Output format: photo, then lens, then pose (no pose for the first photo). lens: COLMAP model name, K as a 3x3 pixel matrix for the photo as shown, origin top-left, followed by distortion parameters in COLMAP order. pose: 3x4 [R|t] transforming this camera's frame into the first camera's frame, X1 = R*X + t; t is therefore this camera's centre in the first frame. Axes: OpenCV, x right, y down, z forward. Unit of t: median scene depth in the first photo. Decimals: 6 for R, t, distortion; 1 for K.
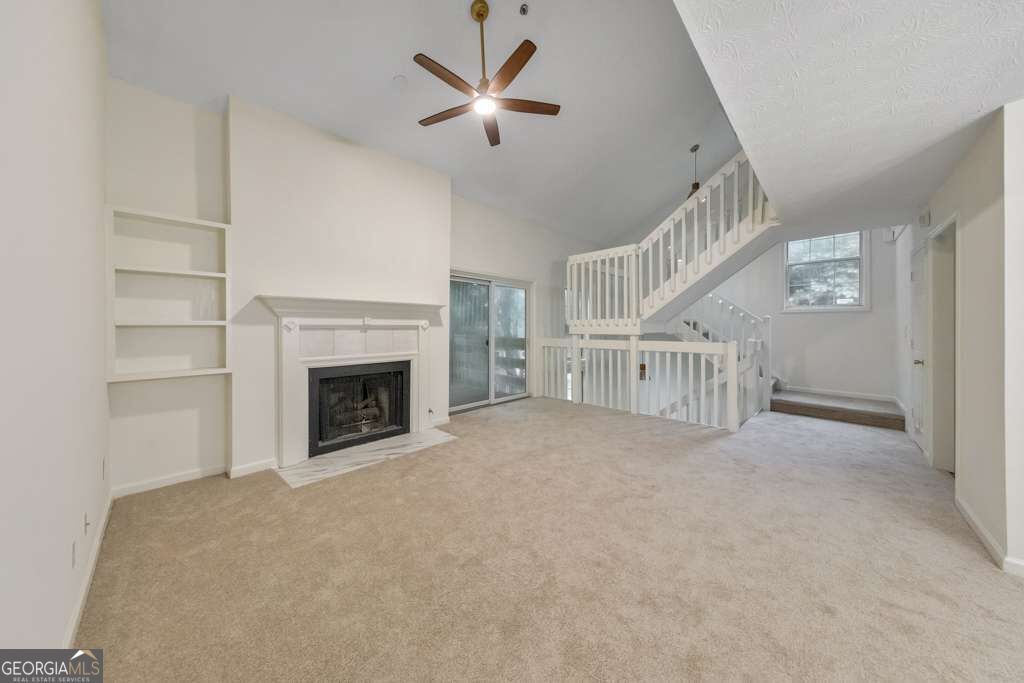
lens RADIAL K [[333.1, 0, 514.3], [0, 333.1, 328.1], [0, 0, 1]] dist [0.000835, 0.000084]
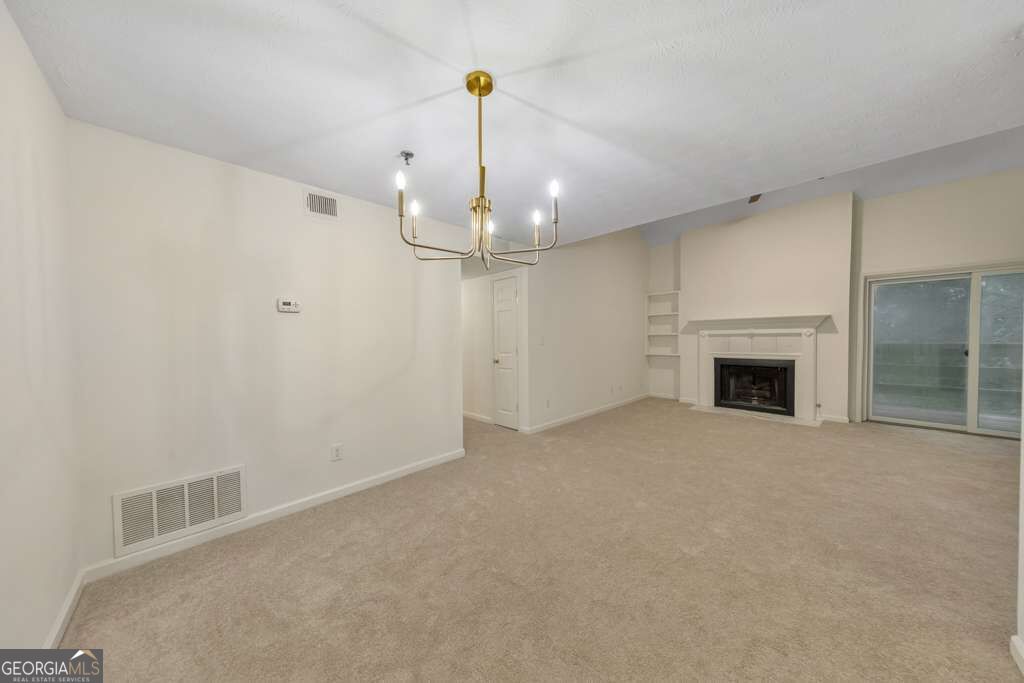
lens RADIAL K [[322.6, 0, 511.4], [0, 322.6, 344.4], [0, 0, 1]] dist [0.001464, 0.000133]
pose [[-0.043117, 0.017920, -0.998909, 1.066695], [0.004531, 0.999832, 0.017741, 0.009193], [0.999060, -0.003761, -0.043191, -0.038118]]
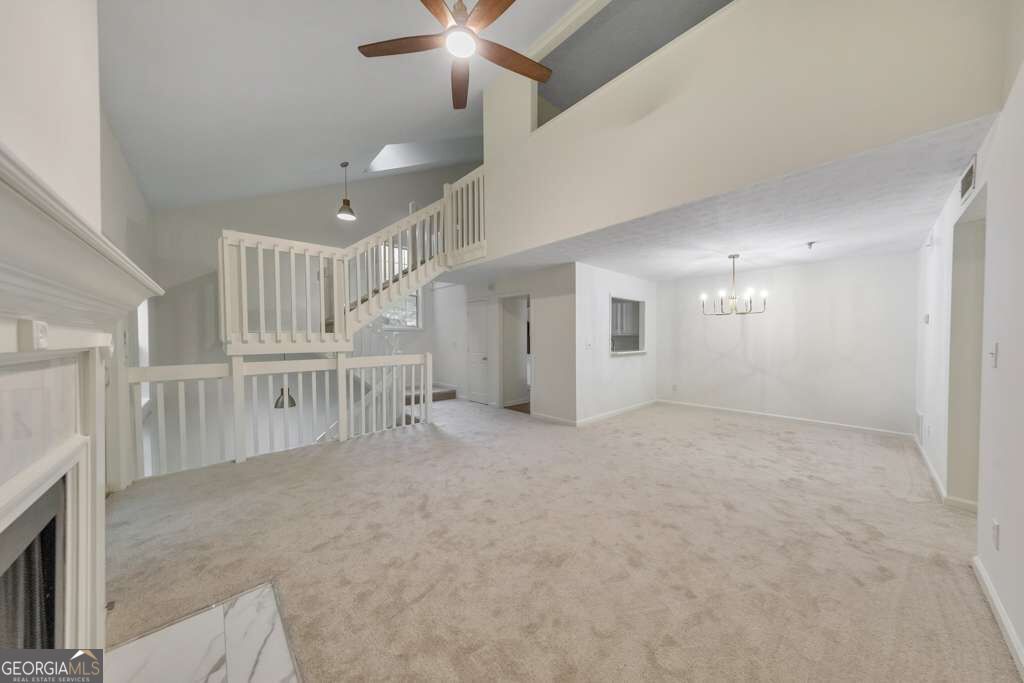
lens RADIAL K [[322.6, 0, 511.4], [0, 322.6, 344.4], [0, 0, 1]] dist [0.001464, 0.000133]
pose [[0.071434, -0.022278, 0.997196, -0.611667], [0.012245, 0.999695, 0.021457, -0.015247], [-0.997370, 0.010678, 0.071685, 0.650988]]
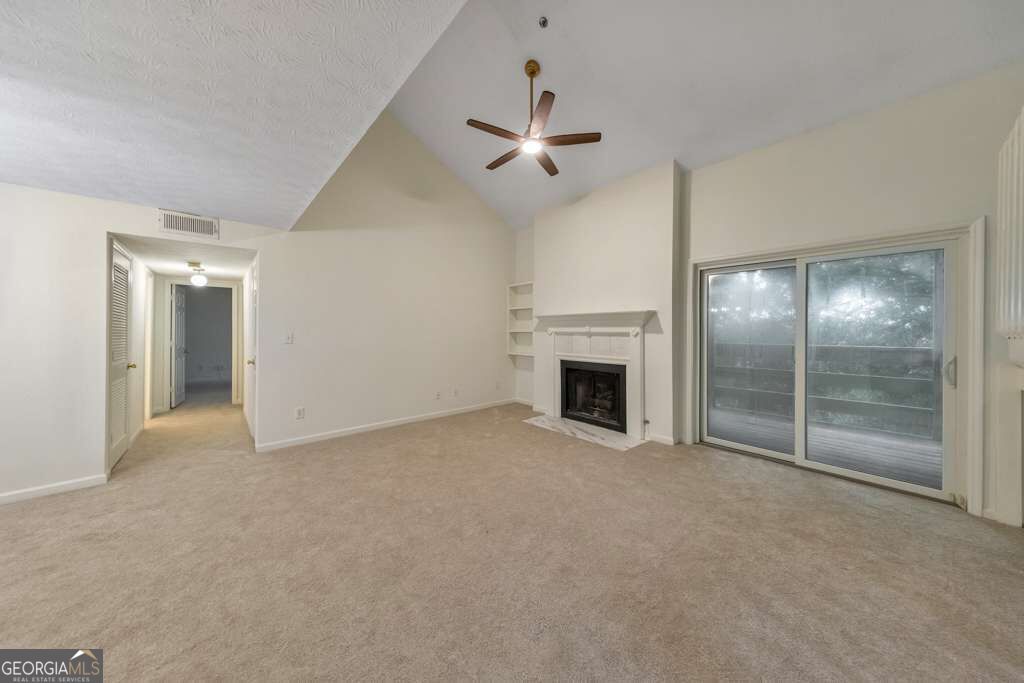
lens RADIAL K [[333.1, 0, 514.3], [0, 333.1, 328.1], [0, 0, 1]] dist [0.000835, 0.000084]
pose [[-0.092298, -0.011946, -0.995660, 0.848327], [-0.007459, 0.999908, -0.011306, -0.007252], [0.995703, 0.006383, -0.092379, 0.814623]]
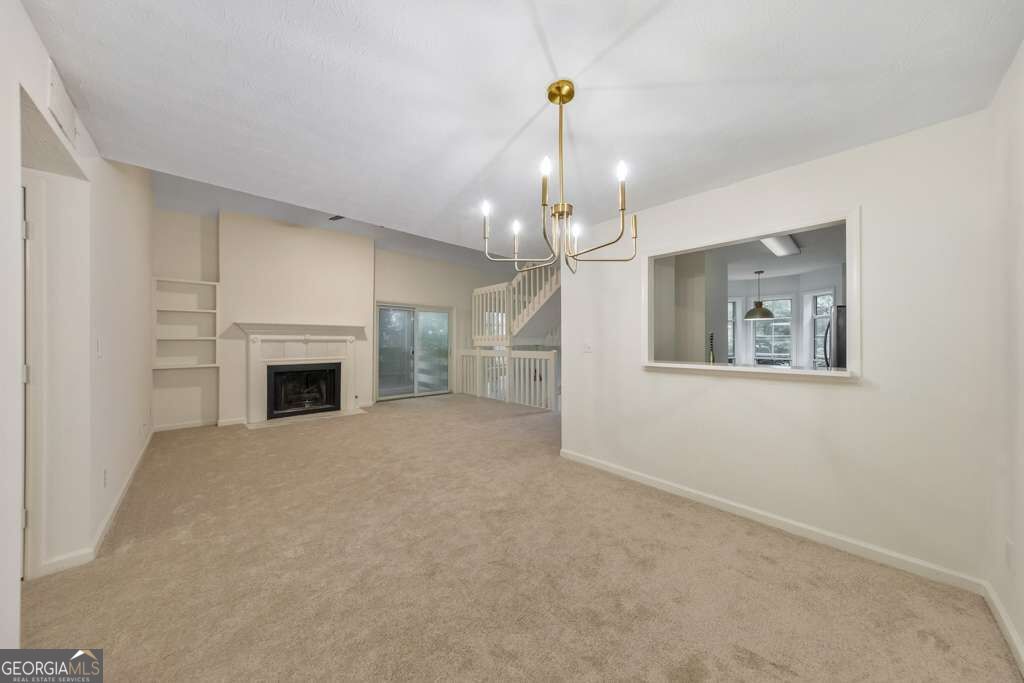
lens RADIAL K [[329.2, 0, 519.8], [0, 329.2, 340.0], [0, 0, 1]] dist [0.000183, 0.000018]
pose [[0.999136, -0.001075, -0.041557, 0.622595], [0.000684, 0.999955, -0.009423, 0.009081], [0.041565, 0.009387, 0.999092, -0.516586]]
